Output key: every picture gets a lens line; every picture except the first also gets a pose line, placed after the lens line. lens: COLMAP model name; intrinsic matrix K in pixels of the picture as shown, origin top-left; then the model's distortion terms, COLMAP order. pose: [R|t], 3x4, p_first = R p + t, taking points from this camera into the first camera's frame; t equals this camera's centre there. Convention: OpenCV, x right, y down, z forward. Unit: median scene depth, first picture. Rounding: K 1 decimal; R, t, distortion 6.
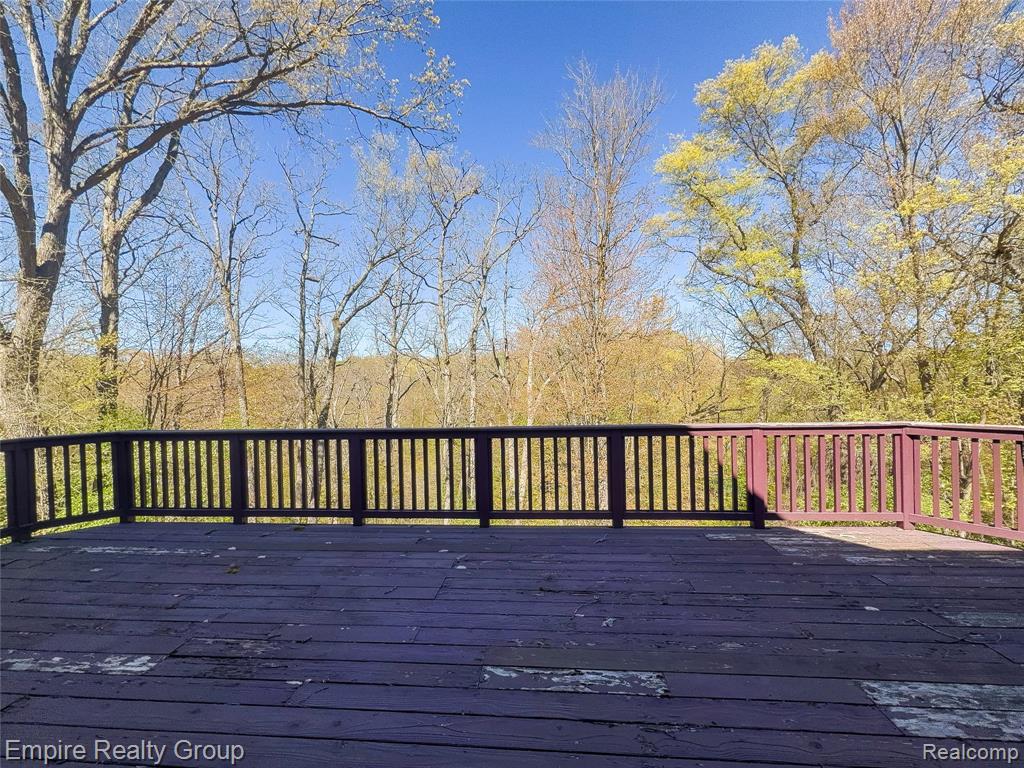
lens RADIAL K [[405.6, 0, 513.6], [0, 405.6, 386.0], [0, 0, 1]] dist [0.000370, -0.000099]
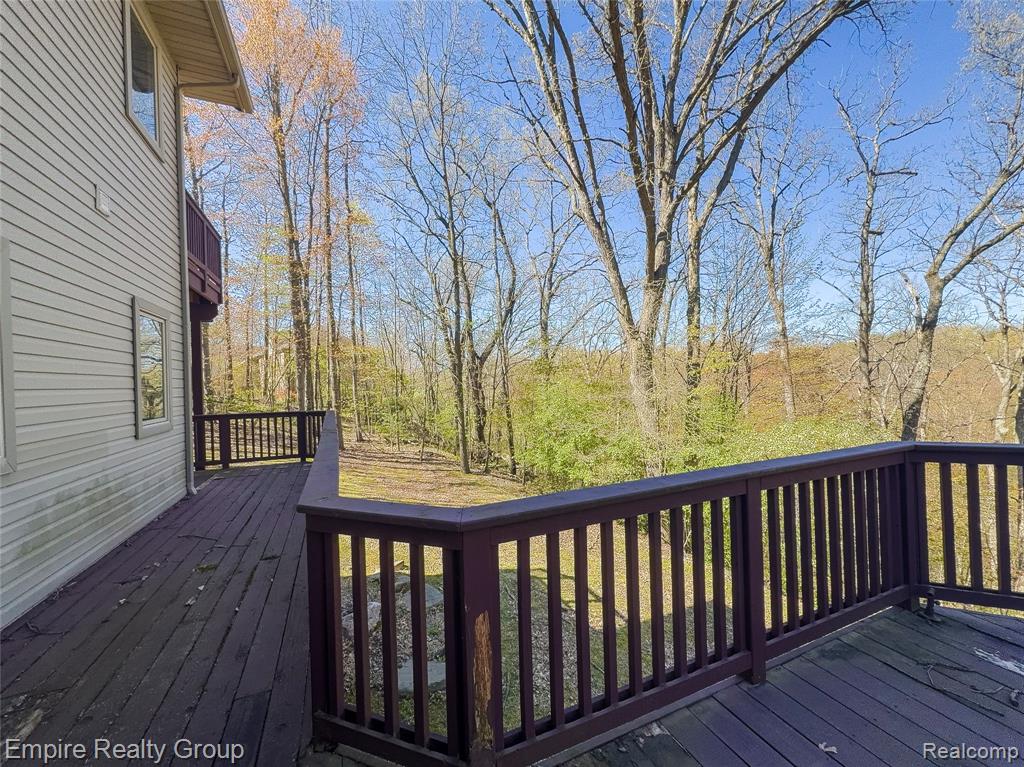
lens RADIAL K [[405.6, 0, 510.1], [0, 405.6, 381.6], [0, 0, 1]] dist [0.000370, -0.000099]
pose [[0.467583, 0.007597, -0.883917, -0.259987], [0.008419, 0.999879, 0.013047, 0.006684], [0.883909, -0.013543, 0.467463, 0.053612]]
